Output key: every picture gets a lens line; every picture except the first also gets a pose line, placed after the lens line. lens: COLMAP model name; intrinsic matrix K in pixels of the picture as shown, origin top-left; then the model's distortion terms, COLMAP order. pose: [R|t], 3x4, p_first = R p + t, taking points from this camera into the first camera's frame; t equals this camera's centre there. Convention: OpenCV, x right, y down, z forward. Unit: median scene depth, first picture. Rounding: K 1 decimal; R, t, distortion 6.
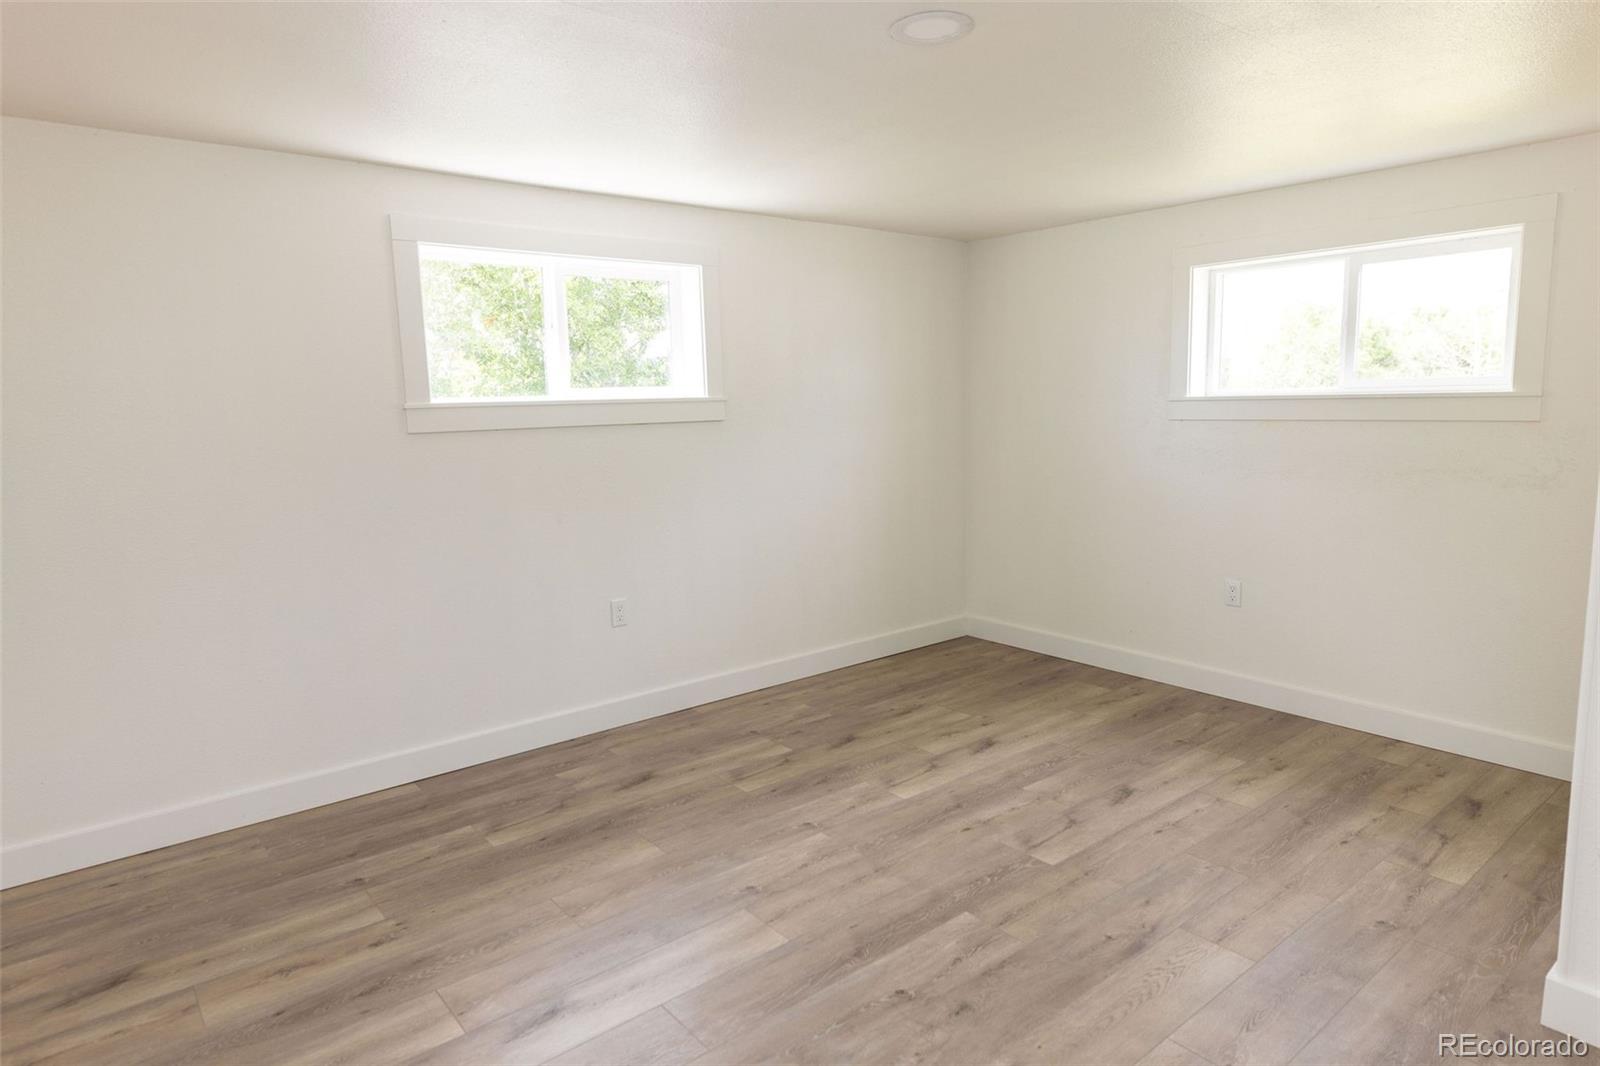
lens RADIAL K [[924.4, 0, 802.8], [0, 924.4, 543.0], [0, 0, 1]] dist [-0.006971, 0.000403]
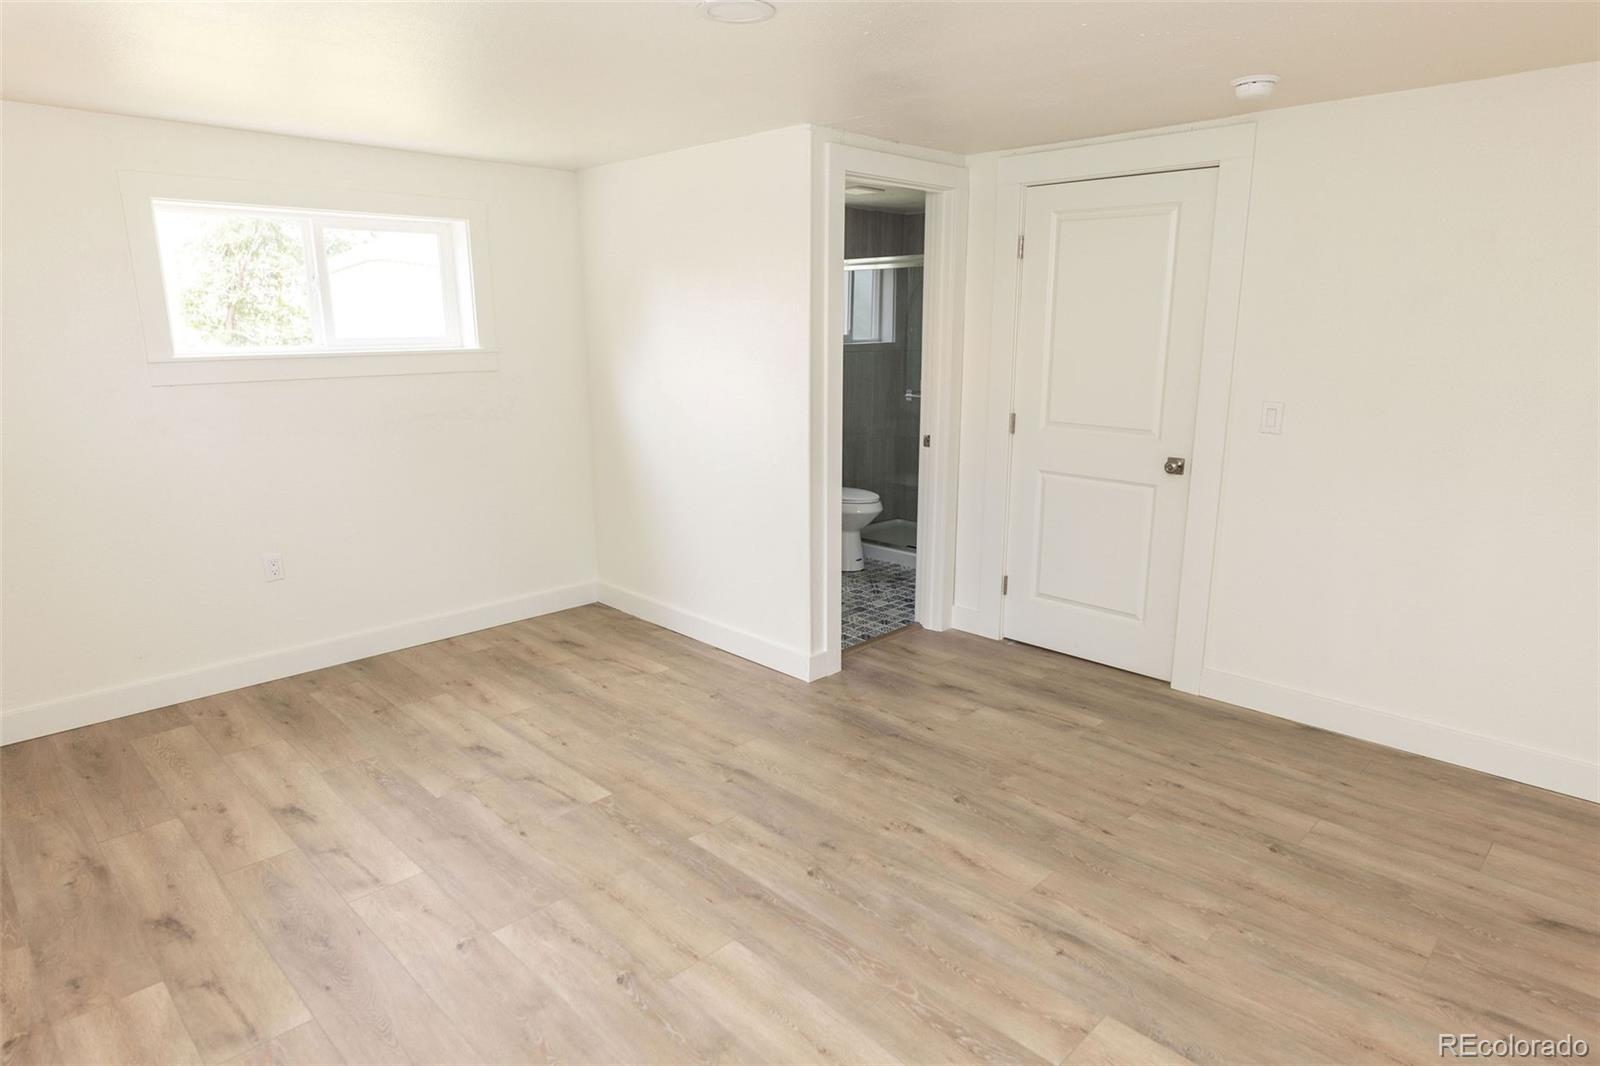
lens RADIAL K [[924.4, 0, 802.5], [0, 924.4, 541.1], [0, 0, 1]] dist [-0.006971, 0.000403]
pose [[-0.095770, -0.213300, 0.972281, -0.699438], [0.159456, 0.960870, 0.226503, -0.138718], [-0.982549, 0.176728, -0.058011, 0.742336]]
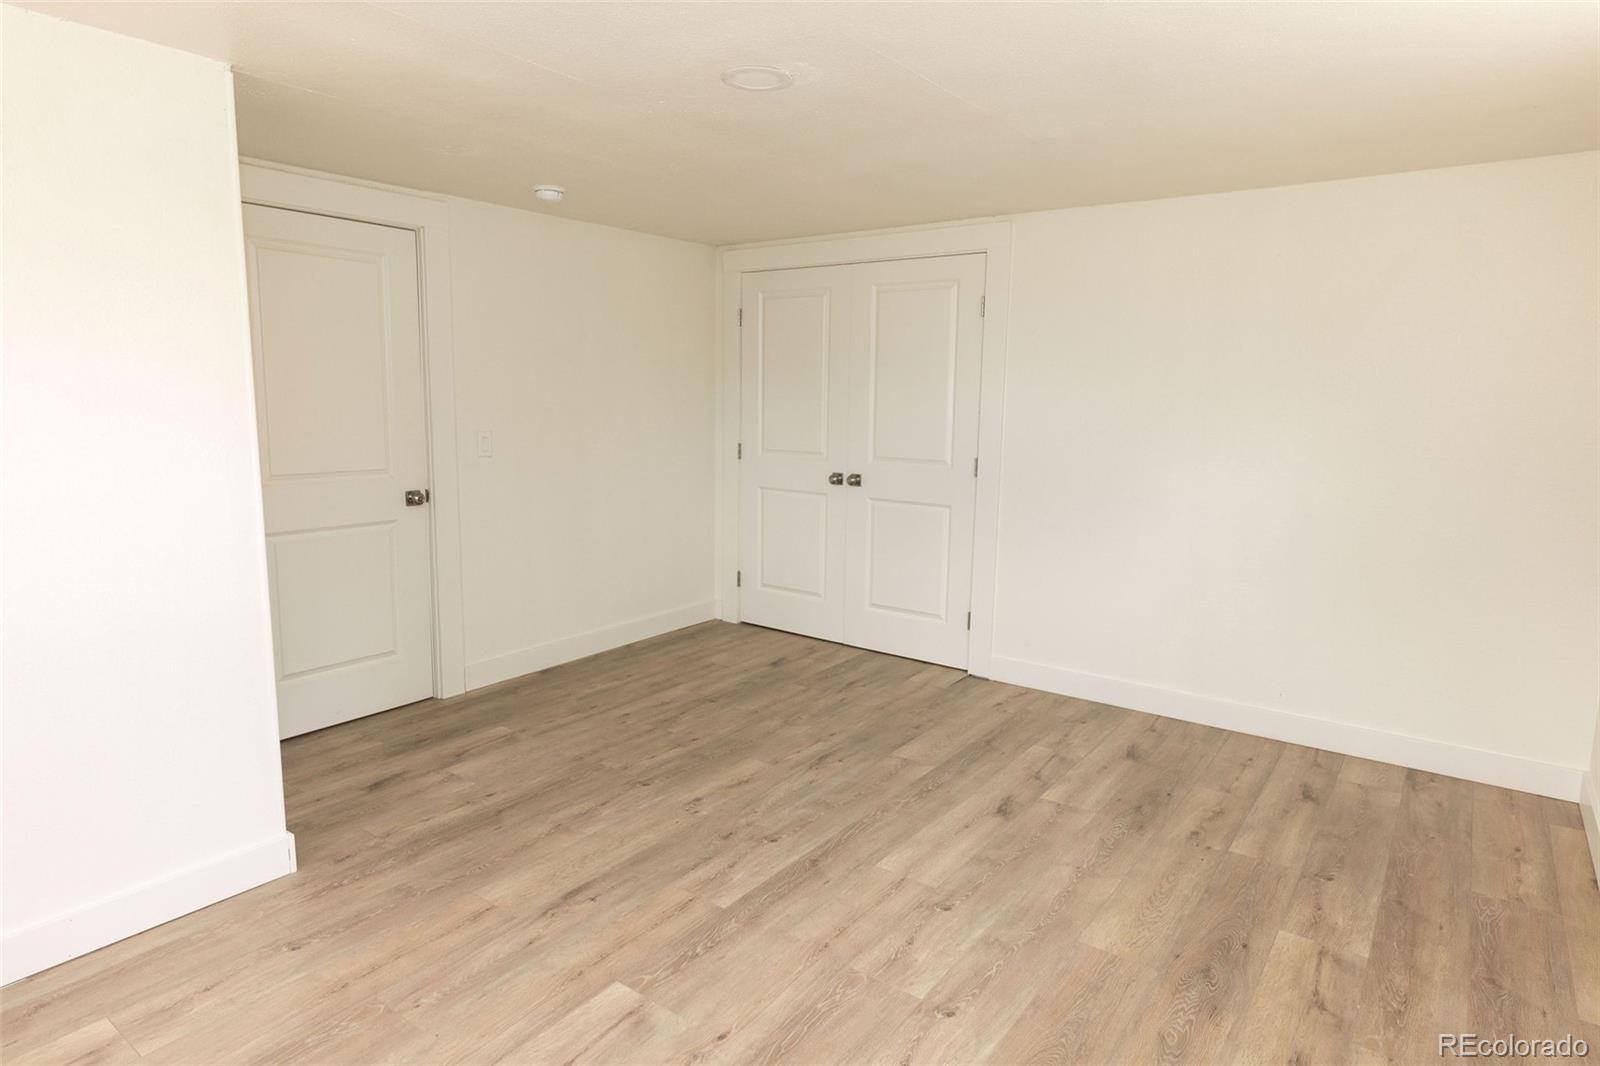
lens RADIAL K [[924.4, 0, 792.4], [0, 924.4, 545.9], [0, 0, 1]] dist [-0.006971, 0.000403]
pose [[-0.971212, 0.046989, -0.233537, 0.274390], [-0.030712, 0.947472, 0.318362, -0.254035], [0.236229, 0.316369, -0.918753, 1.552827]]
